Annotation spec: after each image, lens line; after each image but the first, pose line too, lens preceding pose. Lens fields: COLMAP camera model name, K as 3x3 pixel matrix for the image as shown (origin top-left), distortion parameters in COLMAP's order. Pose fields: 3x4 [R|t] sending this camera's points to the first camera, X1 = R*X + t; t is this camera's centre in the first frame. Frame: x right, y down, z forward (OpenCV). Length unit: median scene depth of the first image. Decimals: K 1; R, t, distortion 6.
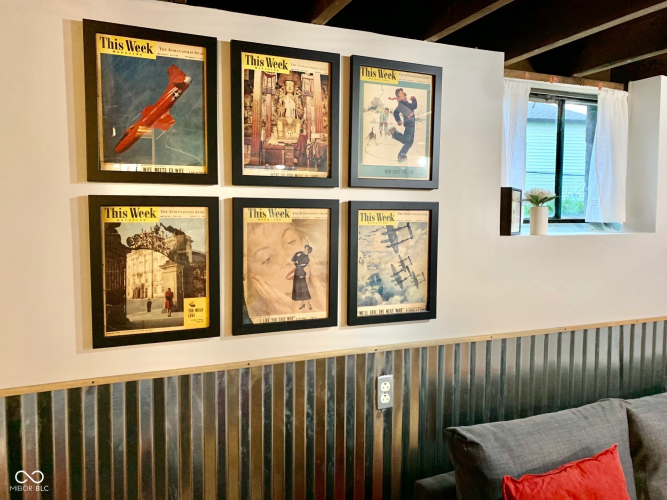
lens RADIAL K [[513.1, 0, 330.0], [0, 513.1, 250.1], [0, 0, 1]] dist [0.023227, -0.010826]
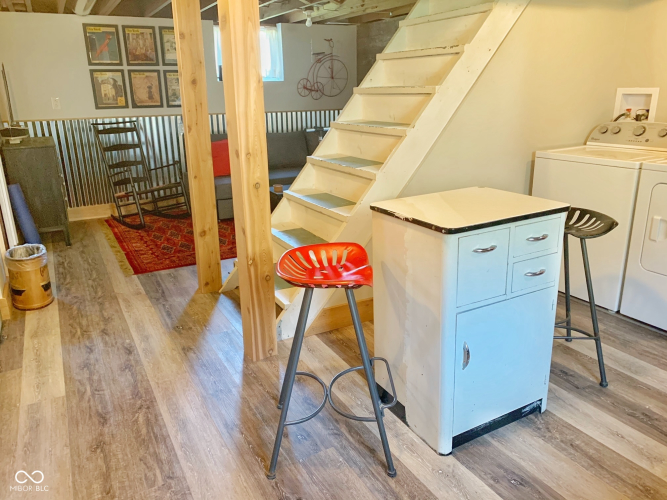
lens RADIAL K [[513.1, 0, 334.6], [0, 513.1, 252.3], [0, 0, 1]] dist [0.023227, -0.010826]
pose [[0.995442, -0.045510, 0.083814, 0.922974], [0.024273, 0.970758, 0.238829, 0.324584], [-0.092233, -0.235706, 0.967438, -3.048988]]
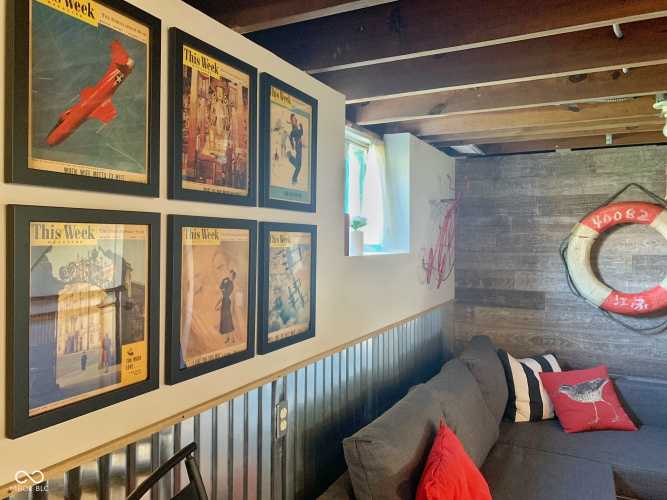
lens RADIAL K [[513.1, 0, 334.2], [0, 513.1, 244.4], [0, 0, 1]] dist [0.023227, -0.010826]
pose [[0.761026, -0.000557, 0.648721, -0.516248], [0.033703, 0.998683, -0.038680, -0.014115], [-0.647846, 0.051300, 0.760042, 0.206285]]
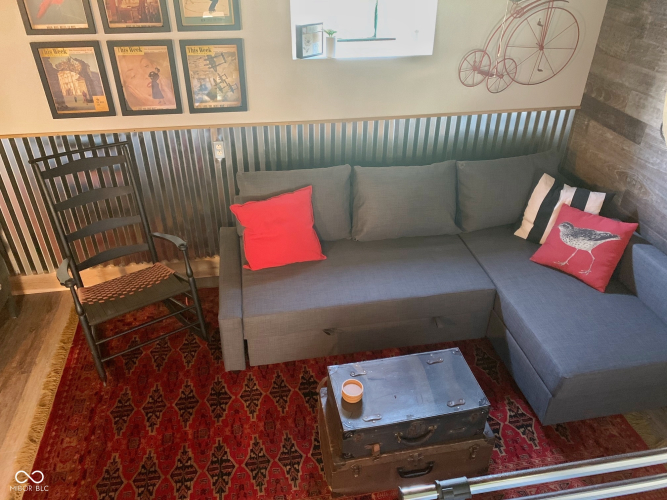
lens RADIAL K [[513.1, 0, 338.2], [0, 513.1, 248.8], [0, 0, 1]] dist [0.023227, -0.010826]
pose [[0.974479, 0.126107, -0.185707, 1.037679], [-0.019882, 0.872524, 0.488167, -0.366828], [0.223595, -0.472017, 0.852763, -0.730624]]
